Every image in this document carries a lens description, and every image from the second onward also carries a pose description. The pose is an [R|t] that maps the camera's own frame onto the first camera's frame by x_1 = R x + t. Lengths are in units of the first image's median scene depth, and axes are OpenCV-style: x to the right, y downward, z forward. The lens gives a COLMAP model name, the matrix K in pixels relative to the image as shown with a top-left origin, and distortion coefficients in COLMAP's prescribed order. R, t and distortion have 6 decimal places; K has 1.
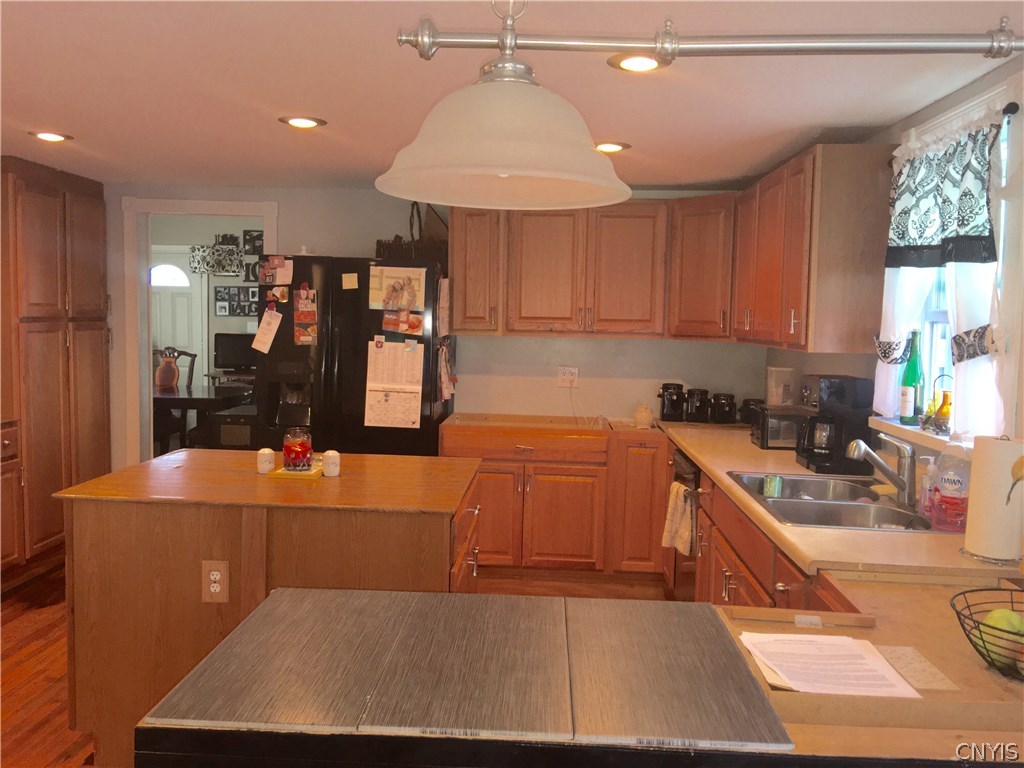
lens RADIAL K [[854.3, 0, 520.0], [0, 854.3, 376.0], [0, 0, 1]] dist [0.069279, -0.118129]
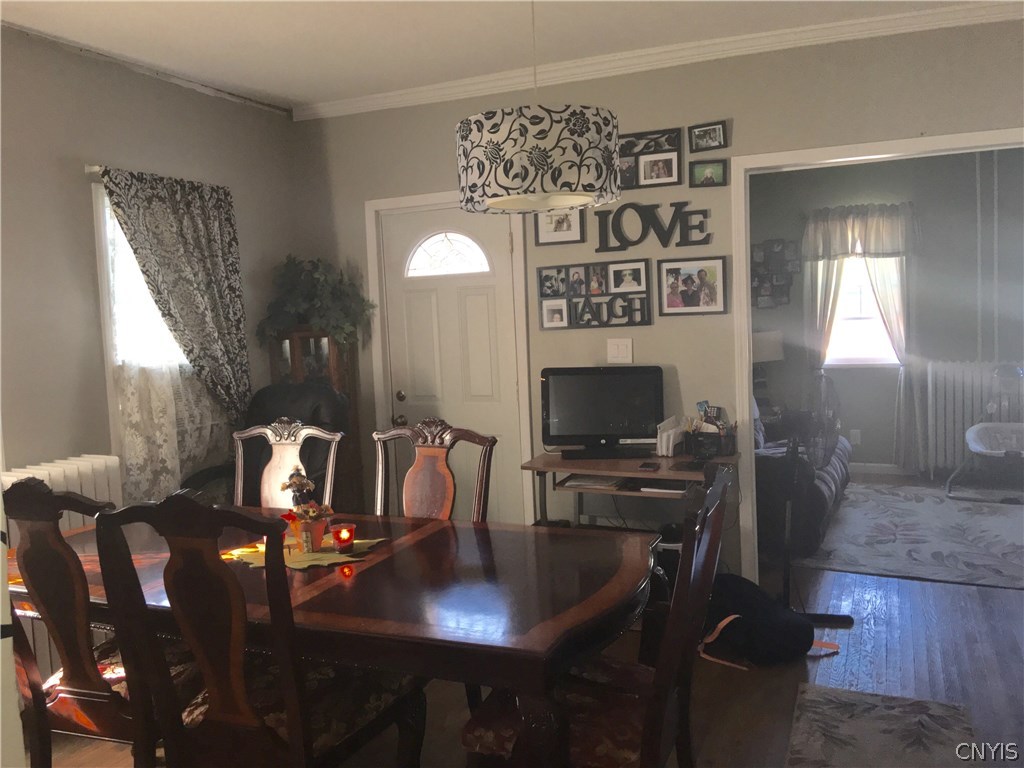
lens RADIAL K [[854.3, 0, 513.0], [0, 854.3, 379.3], [0, 0, 1]] dist [0.069279, -0.118129]
pose [[0.927381, -0.032219, -0.372727, -0.200890], [0.034441, 0.999407, -0.000699, -0.044431], [0.372528, -0.012189, 0.927941, 0.576693]]
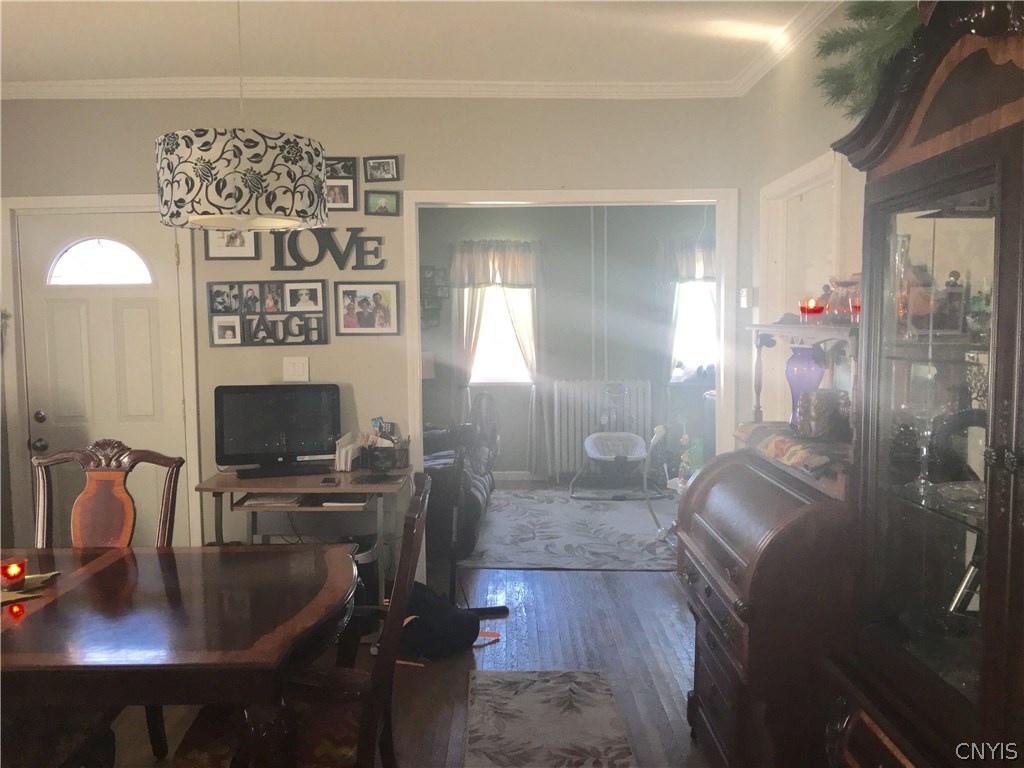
lens RADIAL K [[854.3, 0, 508.8], [0, 854.3, 381.4], [0, 0, 1]] dist [0.069279, -0.118129]
pose [[0.998822, -0.035493, 0.033084, -0.219014], [0.035643, 0.999357, -0.003949, -0.045385], [-0.032923, 0.005124, 0.999445, 0.554986]]
